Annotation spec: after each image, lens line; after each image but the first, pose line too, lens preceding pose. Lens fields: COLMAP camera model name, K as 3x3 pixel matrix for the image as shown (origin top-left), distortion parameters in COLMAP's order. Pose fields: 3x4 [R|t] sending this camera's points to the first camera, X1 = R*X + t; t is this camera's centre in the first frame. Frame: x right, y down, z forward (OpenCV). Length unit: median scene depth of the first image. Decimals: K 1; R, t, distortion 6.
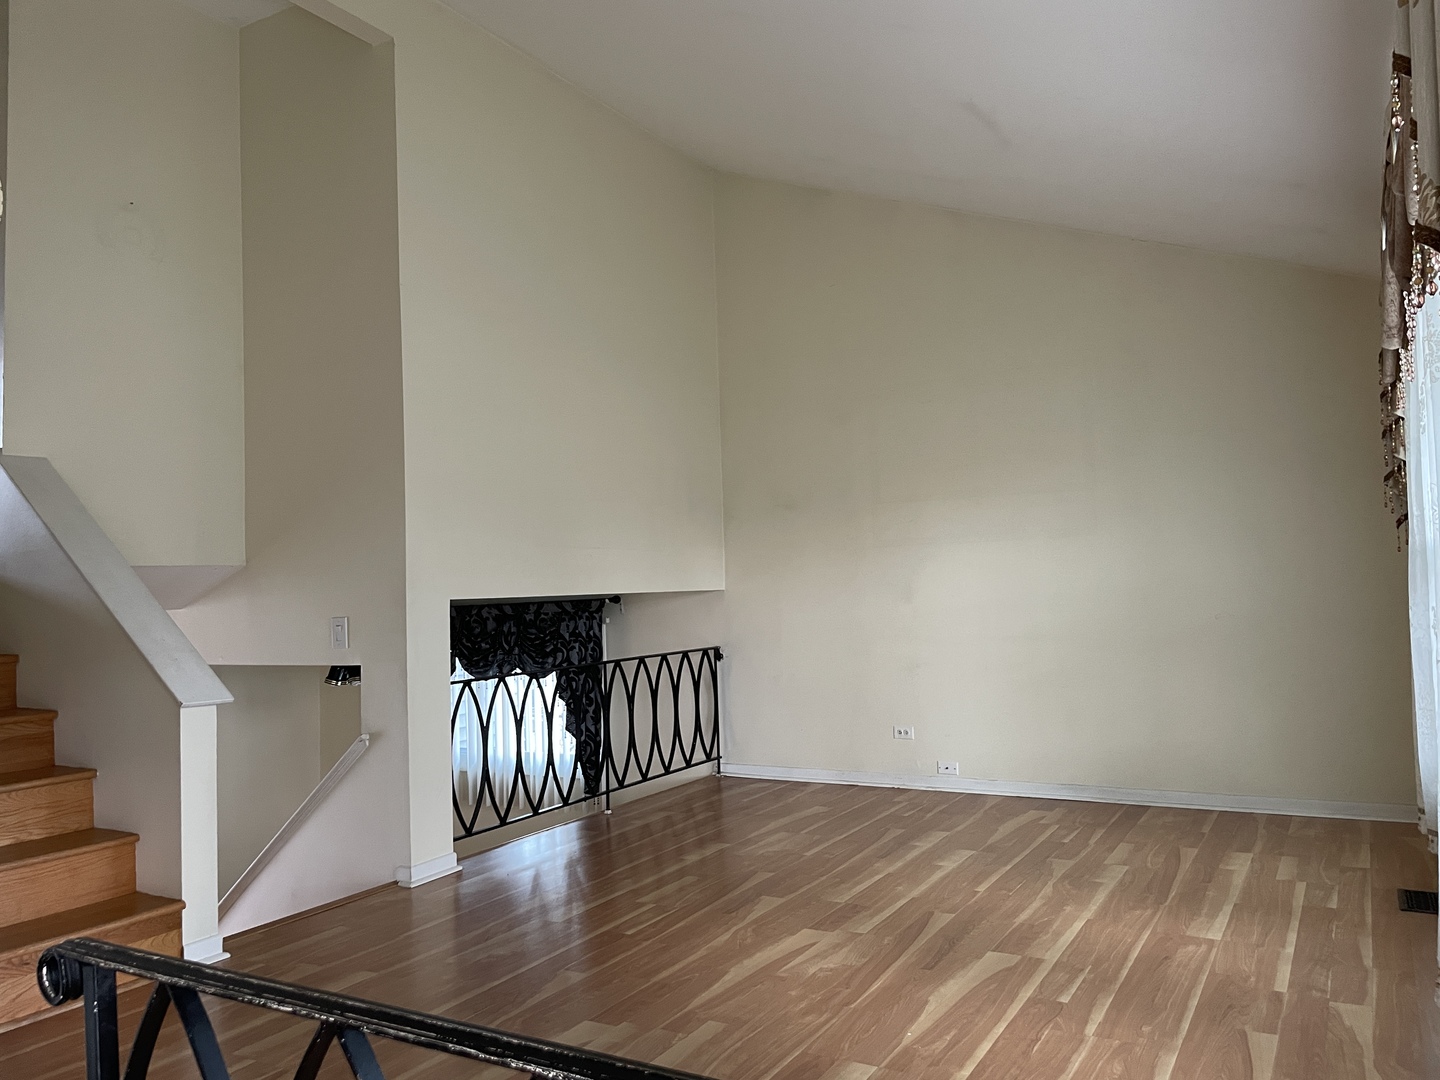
lens RADIAL K [[1092.1, 0, 720.0], [0, 1092.1, 540.0], [0, 0, 1]] dist [0.059726, -0.005497]
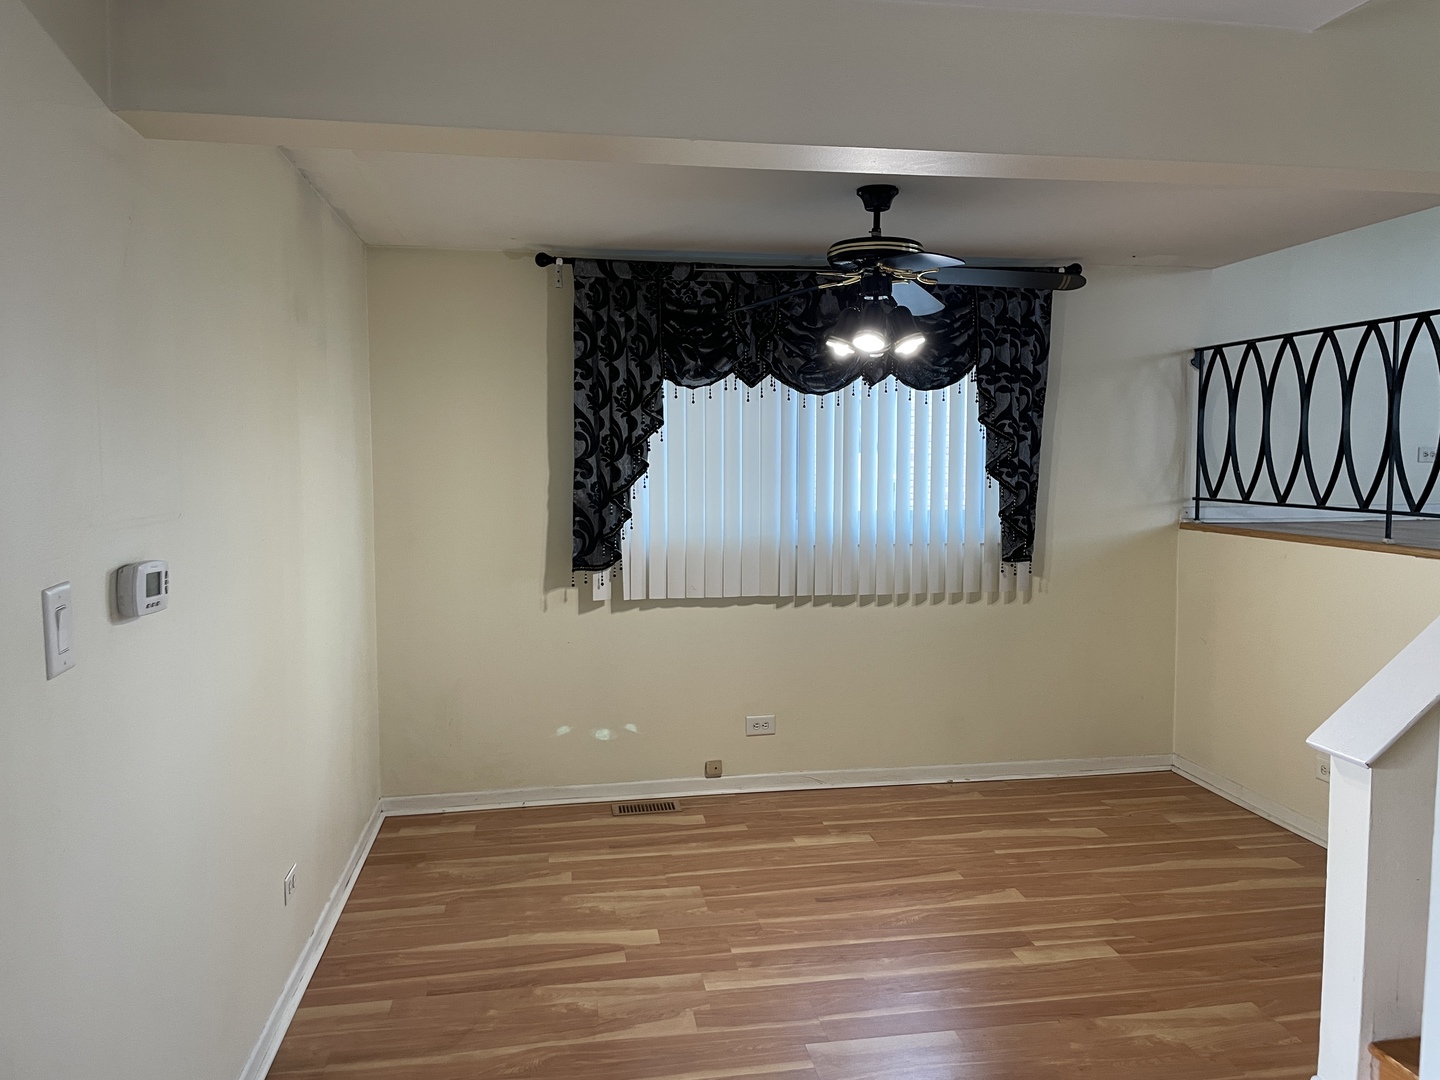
lens RADIAL K [[1092.1, 0, 720.0], [0, 1092.1, 540.0], [0, 0, 1]] dist [0.059726, -0.005497]
pose [[0.776037, -0.024755, 0.630201, -0.677788], [-0.051950, 0.993325, 0.102991, 0.157680], [-0.628544, -0.112664, 0.769571, 0.593331]]
